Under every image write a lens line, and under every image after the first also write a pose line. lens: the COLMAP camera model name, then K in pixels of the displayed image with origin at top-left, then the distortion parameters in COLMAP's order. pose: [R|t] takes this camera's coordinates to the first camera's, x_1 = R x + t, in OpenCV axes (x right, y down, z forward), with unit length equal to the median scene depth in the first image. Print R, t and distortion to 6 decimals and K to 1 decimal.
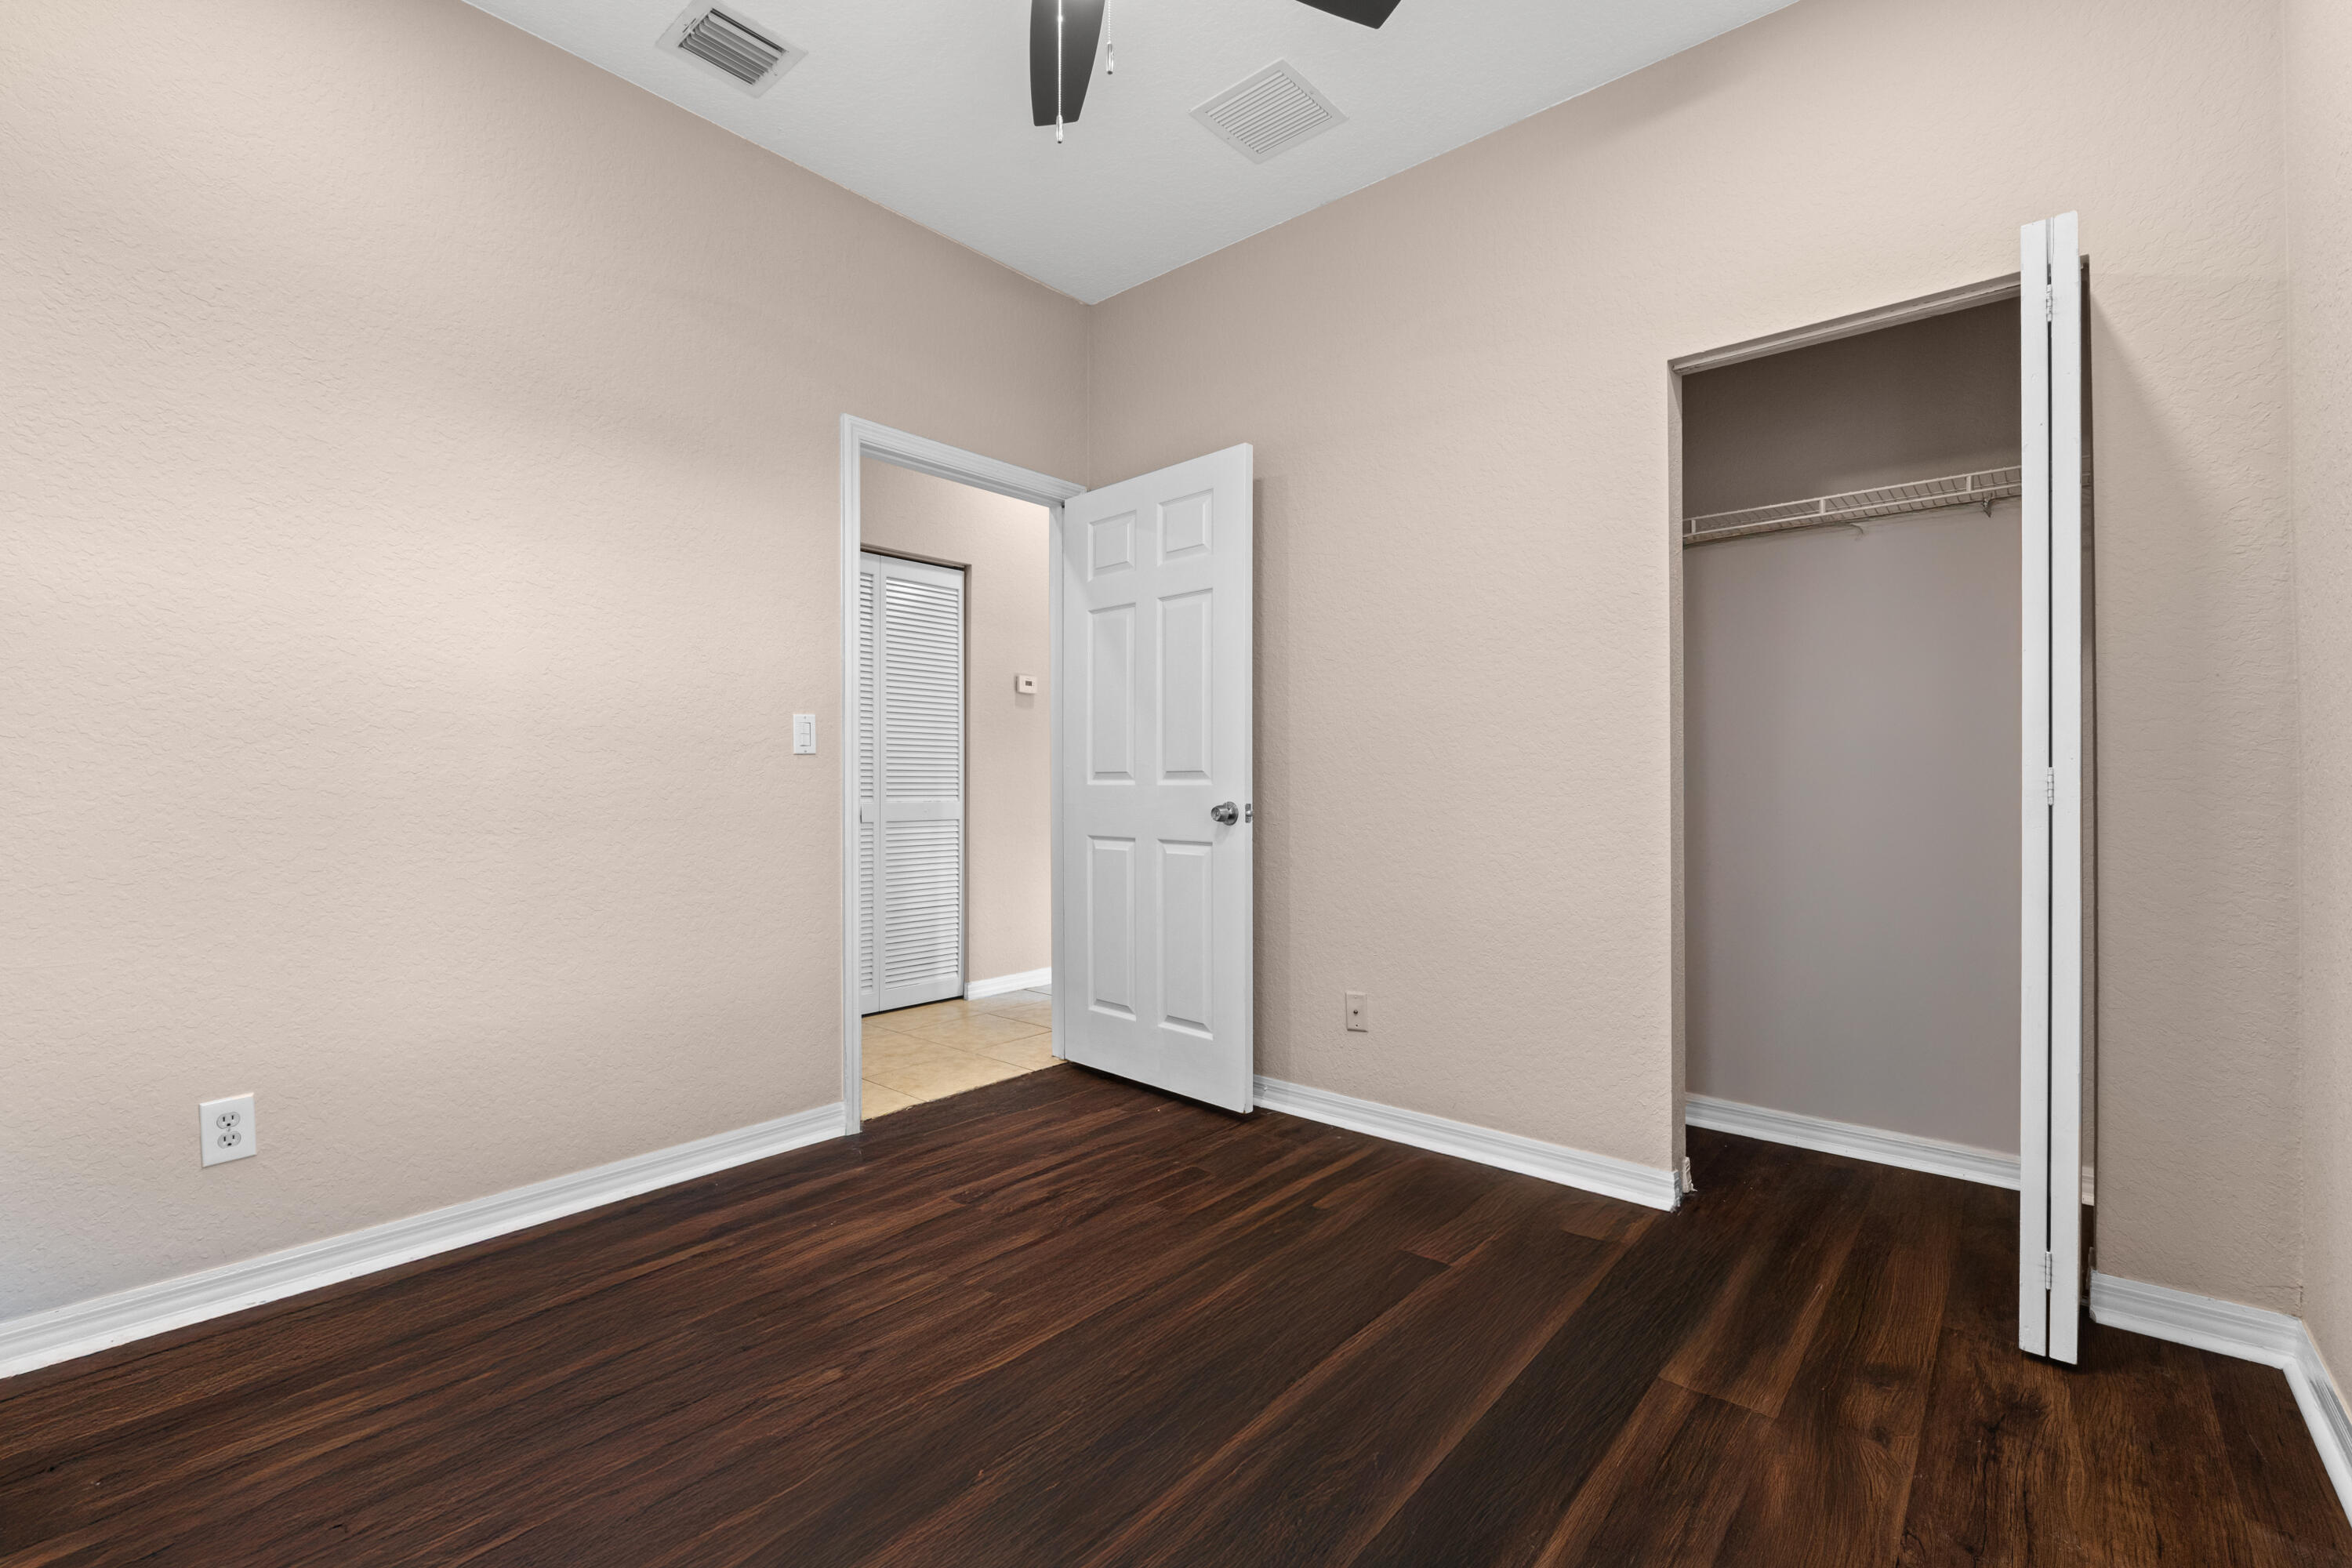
lens RADIAL K [[1009.7, 0, 1176.0], [0, 1009.7, 784.0], [0, 0, 1]] dist [-0.003643, -0.000353]
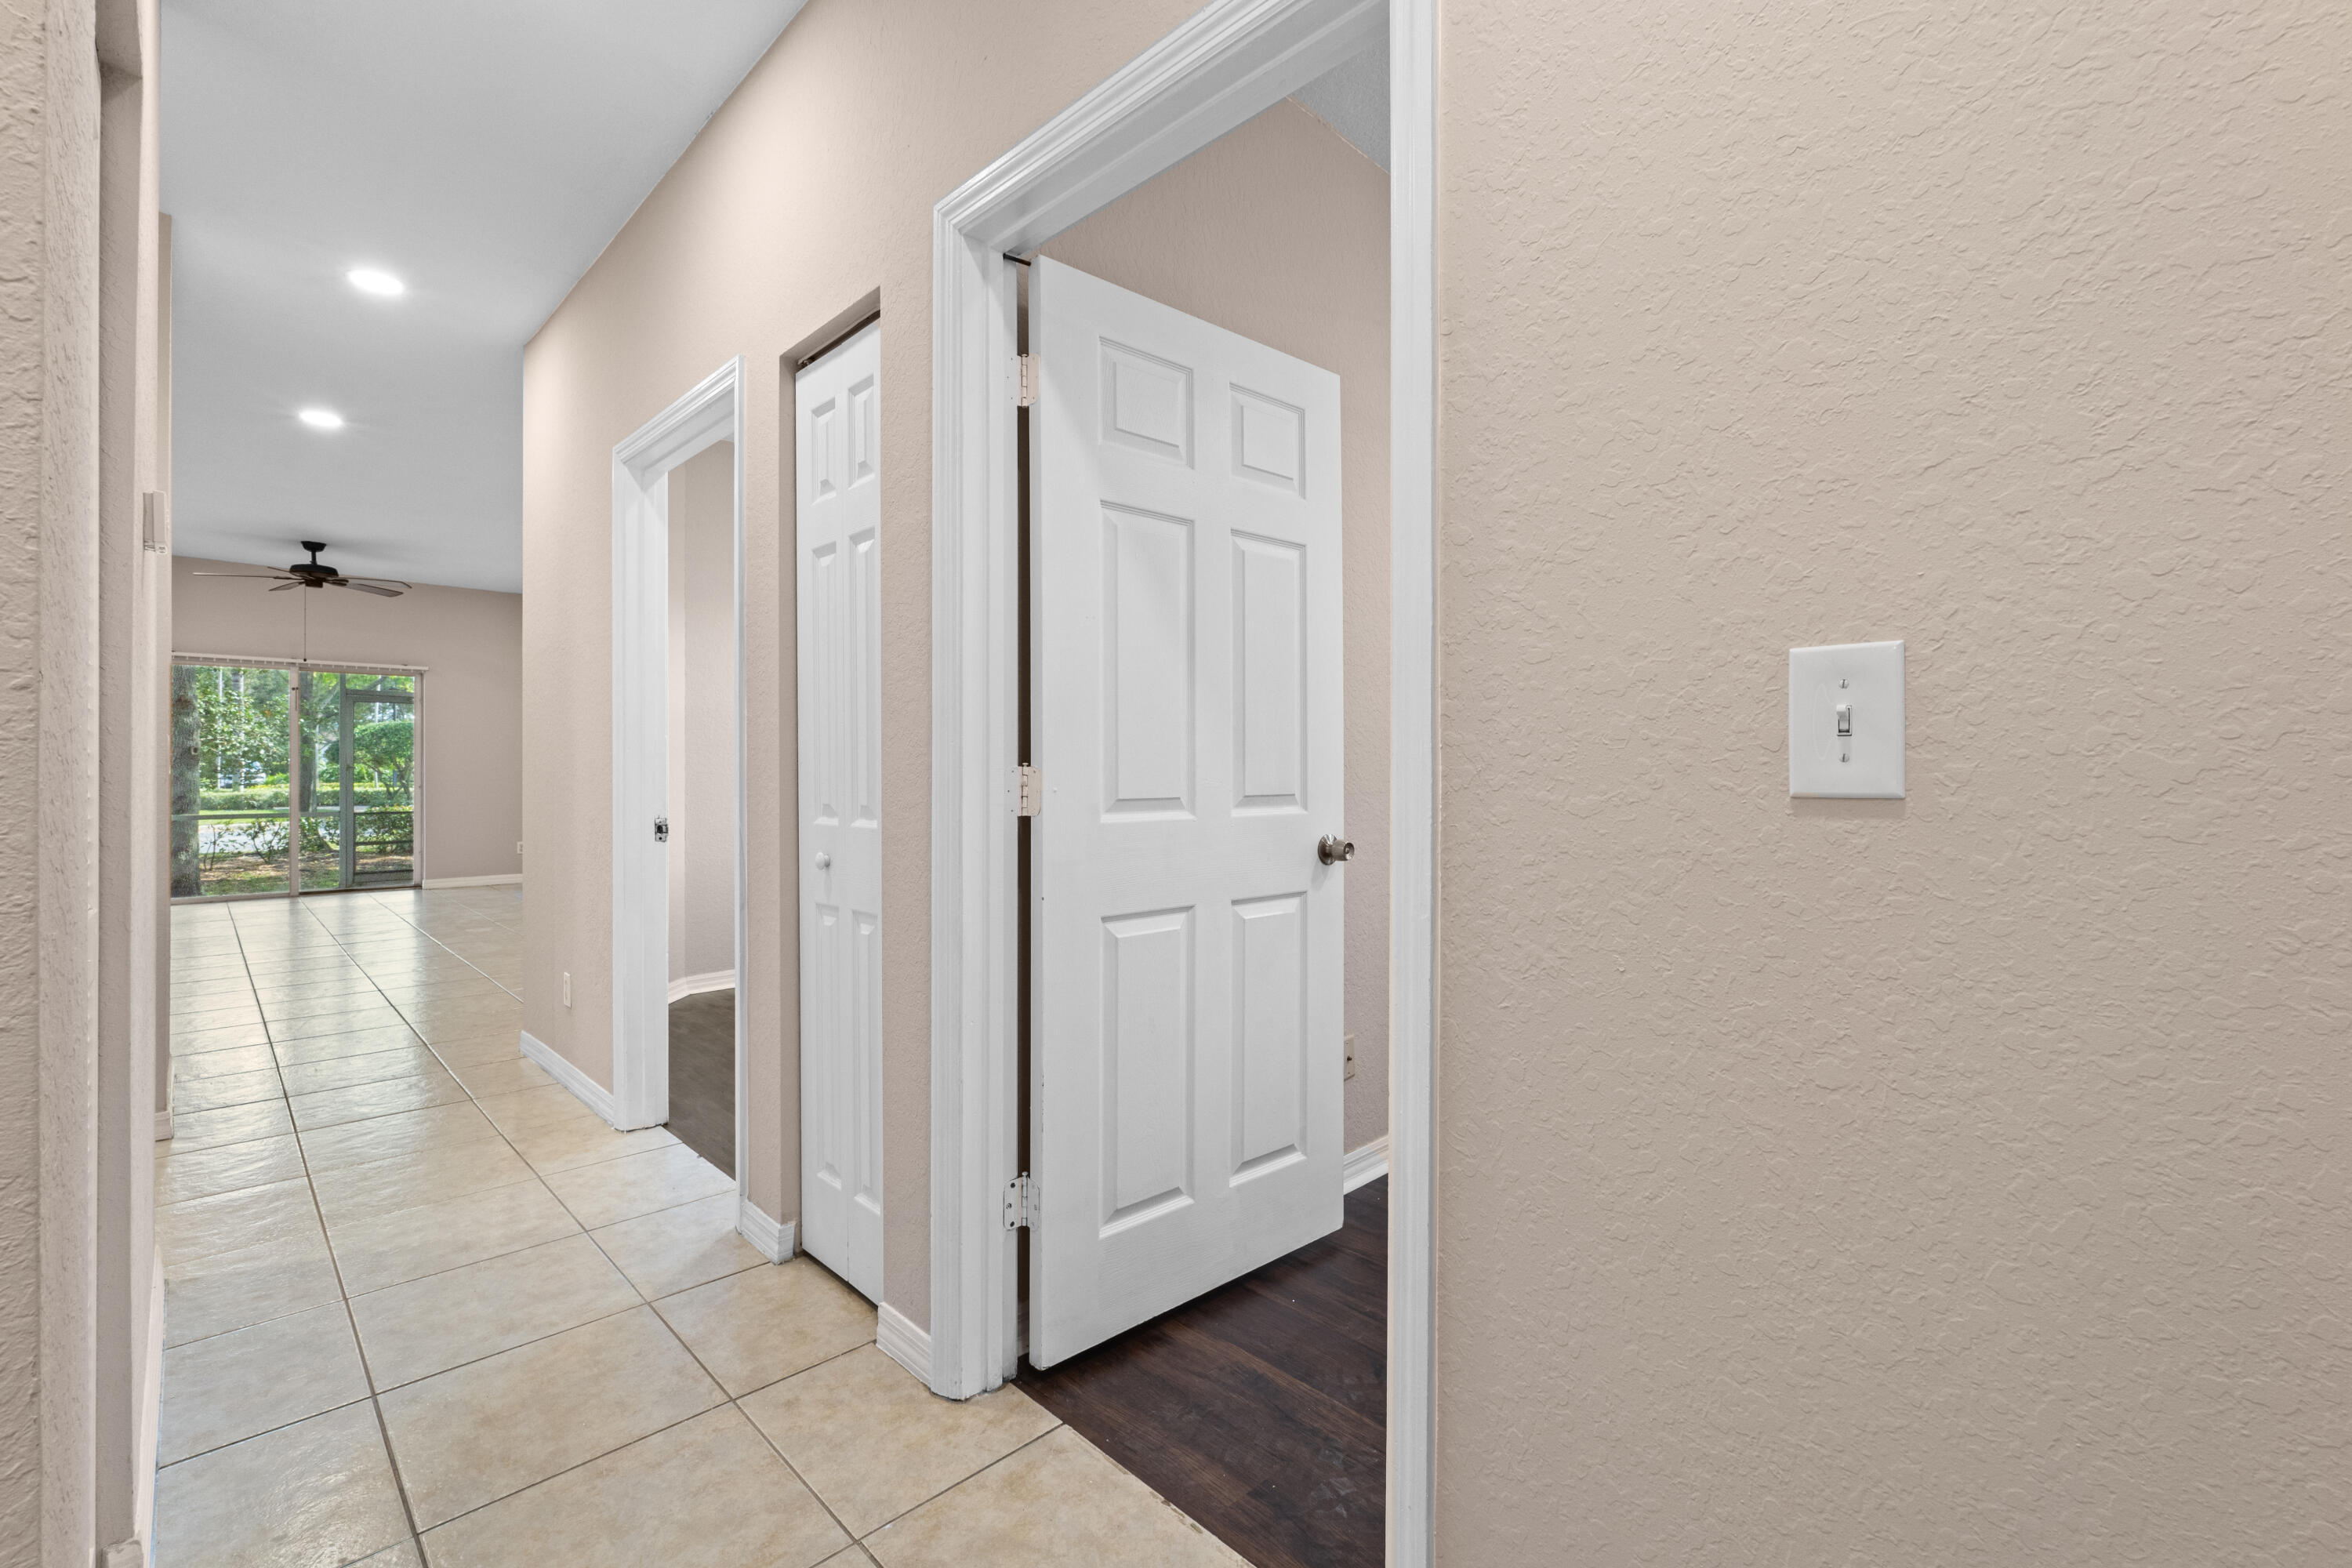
lens RADIAL K [[1009.7, 0, 1176.0], [0, 1009.7, 784.0], [0, 0, 1]] dist [-0.003643, -0.000353]
pose [[0.080328, -0.013745, 0.996674, -0.674160], [0.005165, 0.999897, 0.013374, -0.029591], [-0.996755, 0.004073, 0.080391, 0.995142]]
